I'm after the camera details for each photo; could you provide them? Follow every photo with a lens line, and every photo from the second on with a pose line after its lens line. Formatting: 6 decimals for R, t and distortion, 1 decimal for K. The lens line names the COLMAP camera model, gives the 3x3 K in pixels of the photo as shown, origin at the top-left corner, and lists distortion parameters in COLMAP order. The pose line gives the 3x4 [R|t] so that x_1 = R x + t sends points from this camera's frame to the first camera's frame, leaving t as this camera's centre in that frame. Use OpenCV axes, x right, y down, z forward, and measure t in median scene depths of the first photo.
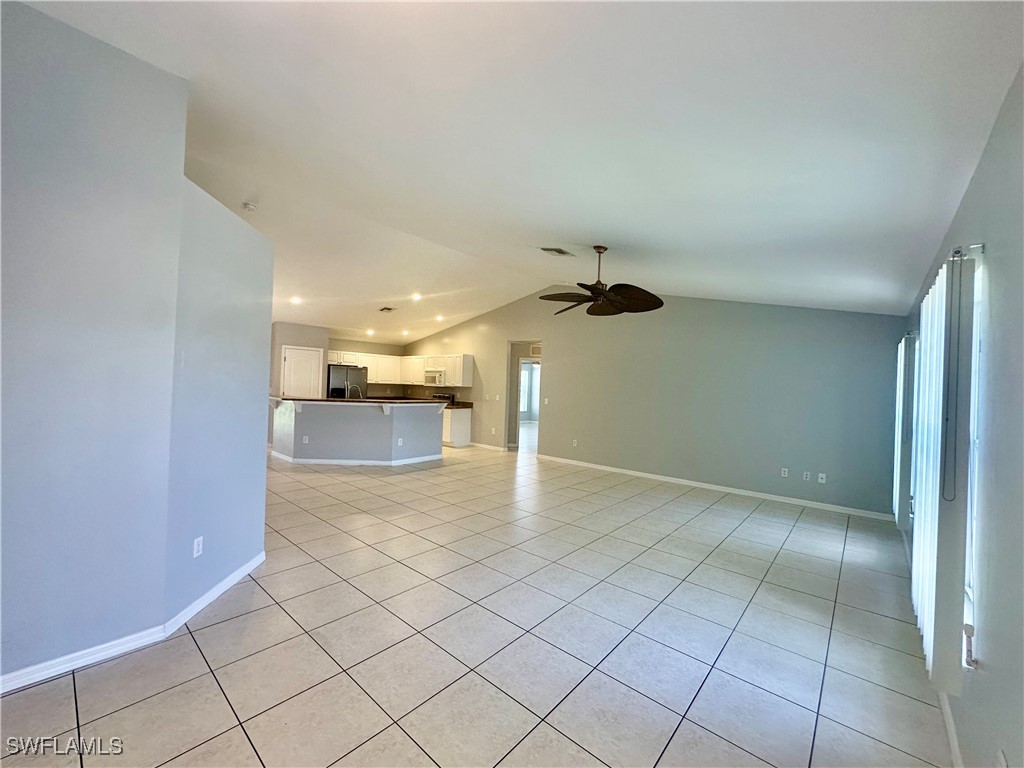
lens RADIAL K [[411.6, 0, 514.0], [0, 411.6, 380.8], [0, 0, 1]] dist [-0.002496, -0.000266]
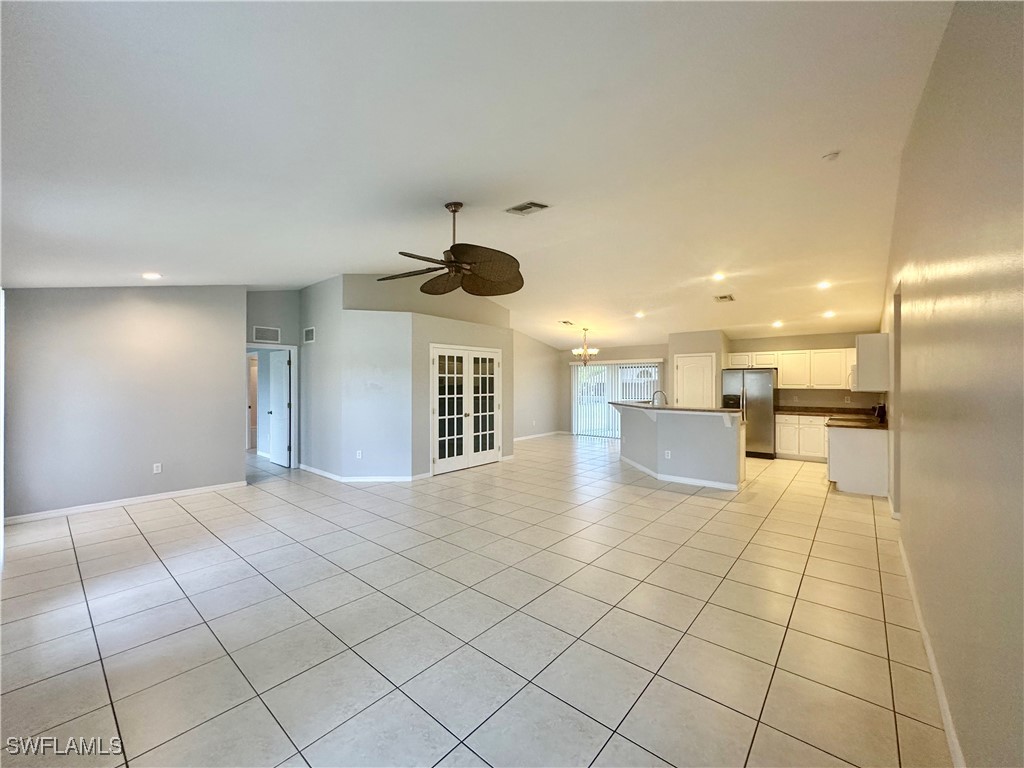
lens RADIAL K [[411.6, 0, 512.3], [0, 411.6, 381.0], [0, 0, 1]] dist [-0.002496, -0.000266]
pose [[-0.000311, -0.041491, -0.999139, 0.475240], [0.005922, 0.999121, -0.041492, 0.022637], [0.999982, -0.005930, -0.000065, 0.536782]]
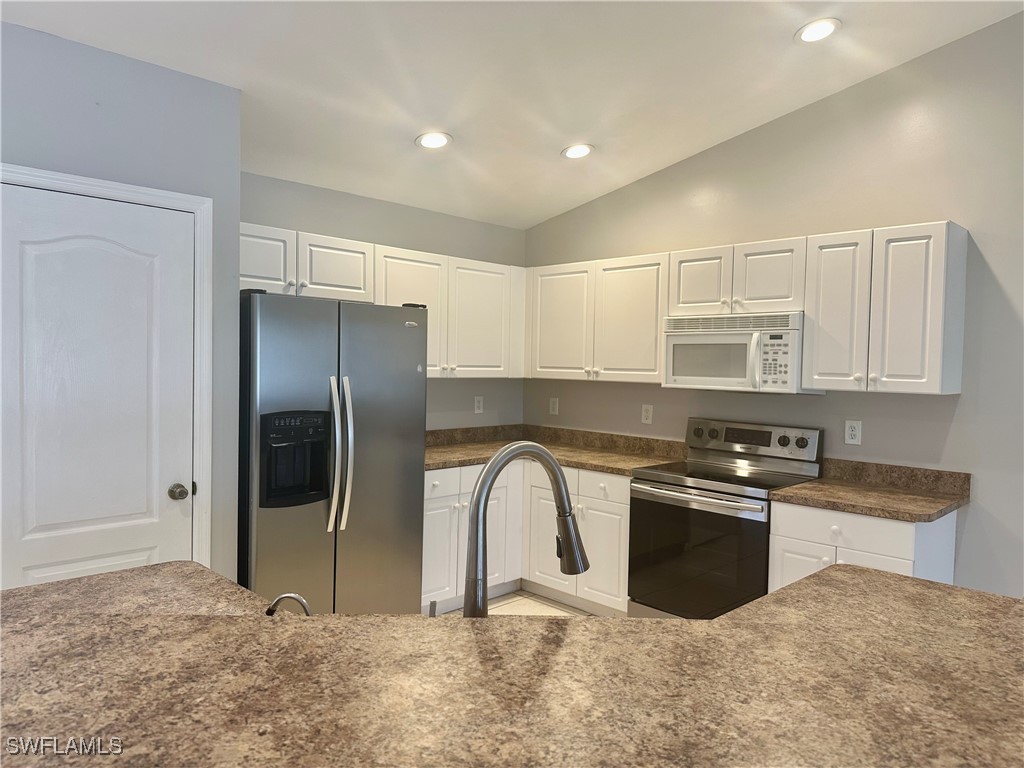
lens RADIAL K [[718.9, 0, 515.2], [0, 718.9, 389.8], [0, 0, 1]] dist [0.066419, -0.072760]
pose [[0.997005, -0.010973, -0.076561, -0.305837], [0.014573, 0.998806, 0.046631, -0.006716], [0.075958, -0.047607, 0.995974, 0.684726]]
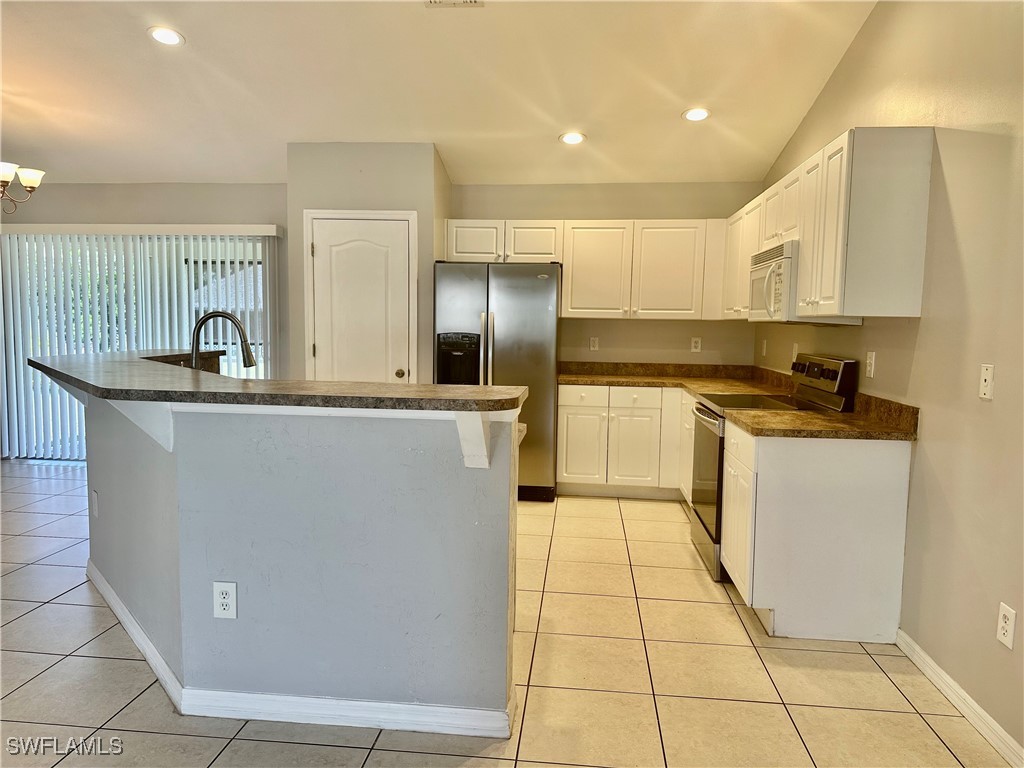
lens RADIAL K [[697.5, 0, 522.3], [0, 697.5, 392.4], [0, 0, 1]] dist [0.051554, -0.003876]
pose [[0.577978, 0.057494, -0.814024, 0.046358], [0.007481, 0.997100, 0.075737, 0.024057], [0.816018, -0.049864, 0.575872, 0.742455]]
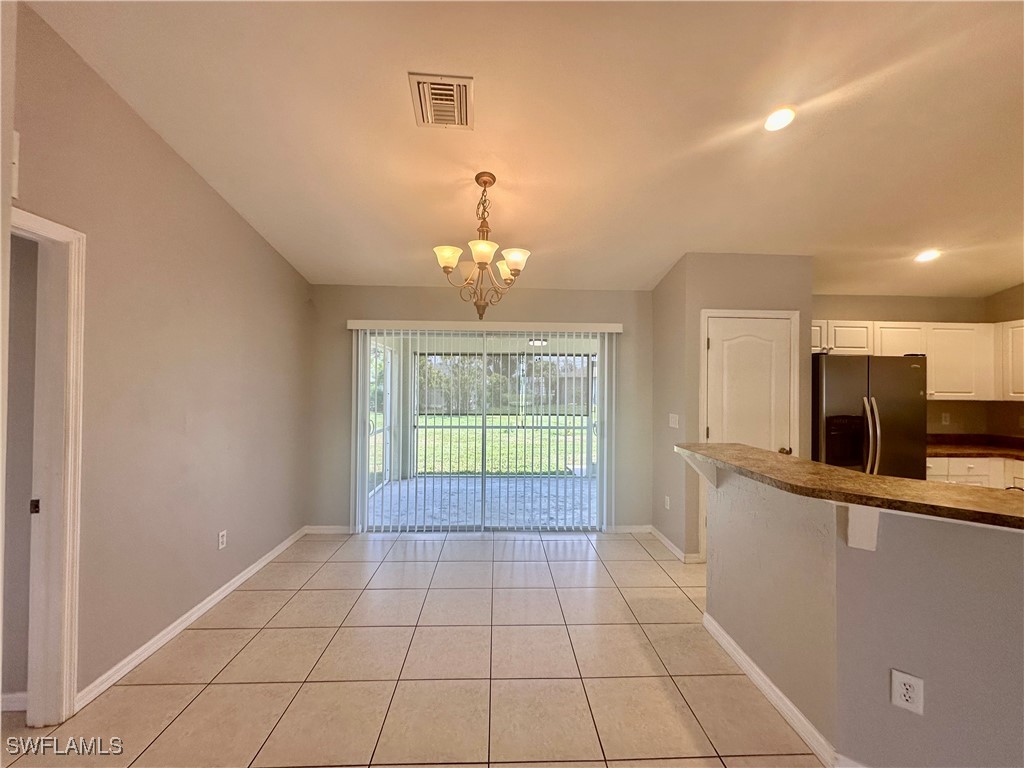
lens RADIAL K [[411.6, 0, 506.6], [0, 411.6, 380.2], [0, 0, 1]] dist [-0.002496, -0.000266]
pose [[0.680894, -0.042924, -0.731123, -0.373399], [0.019862, 0.998996, -0.040154, -0.004827], [0.732113, 0.012819, 0.681063, 0.546288]]
